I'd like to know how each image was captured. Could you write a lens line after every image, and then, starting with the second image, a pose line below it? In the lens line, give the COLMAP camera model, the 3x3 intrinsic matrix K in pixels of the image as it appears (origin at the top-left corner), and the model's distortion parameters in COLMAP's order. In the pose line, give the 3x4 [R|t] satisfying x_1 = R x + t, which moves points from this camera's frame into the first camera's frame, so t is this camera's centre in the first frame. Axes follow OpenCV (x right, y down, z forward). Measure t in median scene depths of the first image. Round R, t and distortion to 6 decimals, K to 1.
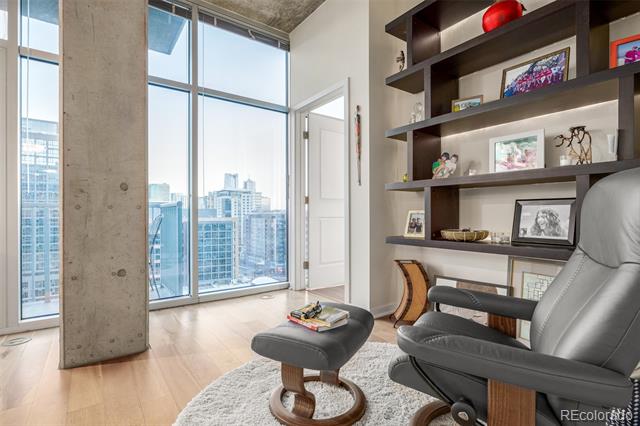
lens RADIAL K [[318.8, 0, 320.0], [0, 318.8, 213.0], [0, 0, 1]] dist [-0.015107, 0.000055]
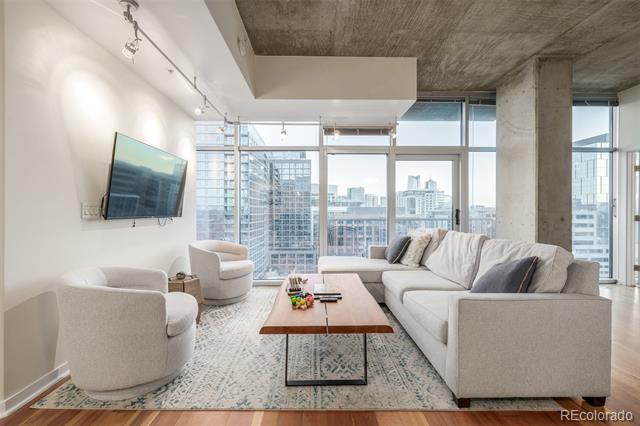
lens RADIAL K [[271.3, 0, 320.0], [0, 271.3, 213.0], [0, 0, 1]] dist [-0.000623, 0.000186]
pose [[0.820055, 0.003851, -0.572272, -0.737114], [0.002164, 0.999949, 0.009829, -0.117586], [0.572281, -0.009299, 0.820005, -1.029631]]
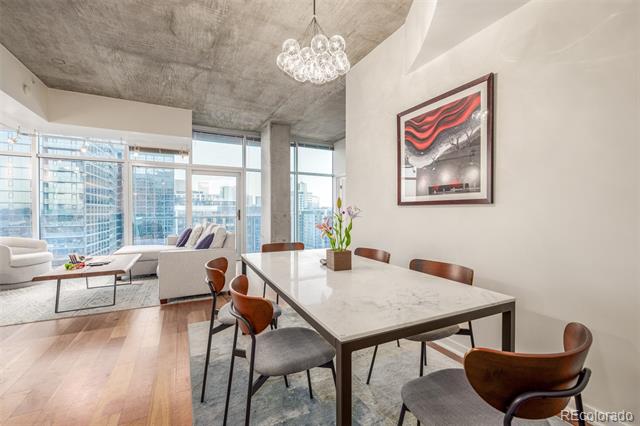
lens RADIAL K [[268.1, 0, 321.0], [0, 268.1, 214.7], [0, 0, 1]] dist [-0.002035, -0.000069]
pose [[0.989181, 0.002962, -0.146671, 0.159538], [-0.000208, 0.999824, 0.018786, -0.124158], [0.146701, -0.018552, 0.989007, -1.521314]]
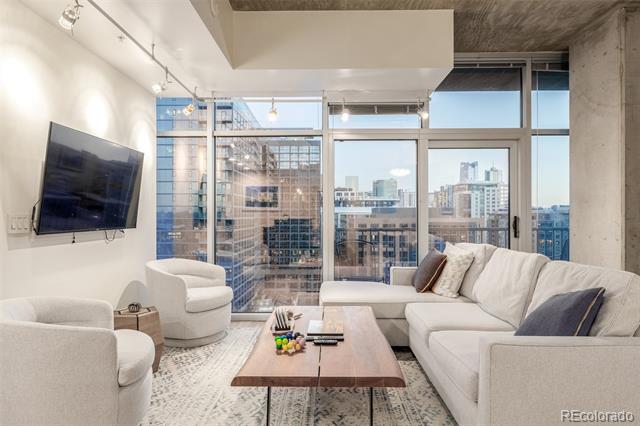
lens RADIAL K [[386.1, 0, 320.2], [0, 386.1, 214.4], [0, 0, 1]] dist [-0.001762, -0.001055]
pose [[0.799855, 0.000556, -0.600193, -0.662877], [0.003347, 0.999980, 0.005387, -0.143898], [0.600184, -0.006318, 0.799837, -1.054204]]
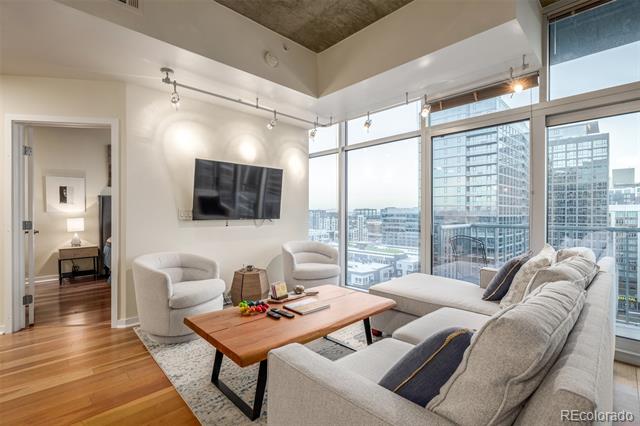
lens RADIAL K [[293.7, 0, 316.8], [0, 293.7, 214.2], [0, 0, 1]] dist [-0.002837, -0.000207]
pose [[0.135845, 0.007487, -0.990702, -0.368788], [0.004502, 0.999956, 0.008174, -0.125850], [0.990720, -0.005571, 0.135806, -0.305834]]
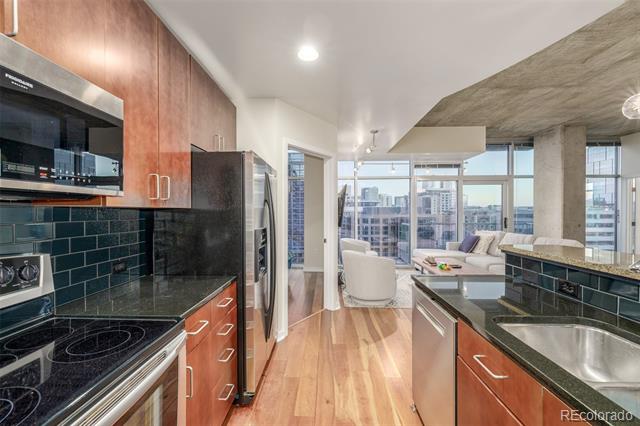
lens RADIAL K [[268.1, 0, 321.0], [0, 268.1, 214.7], [0, 0, 1]] dist [-0.002035, -0.000069]
pose [[0.790370, 0.006939, -0.612591, -0.841633], [0.004118, 0.999853, 0.016638, -0.202369], [0.612616, -0.015672, 0.790225, -2.194280]]
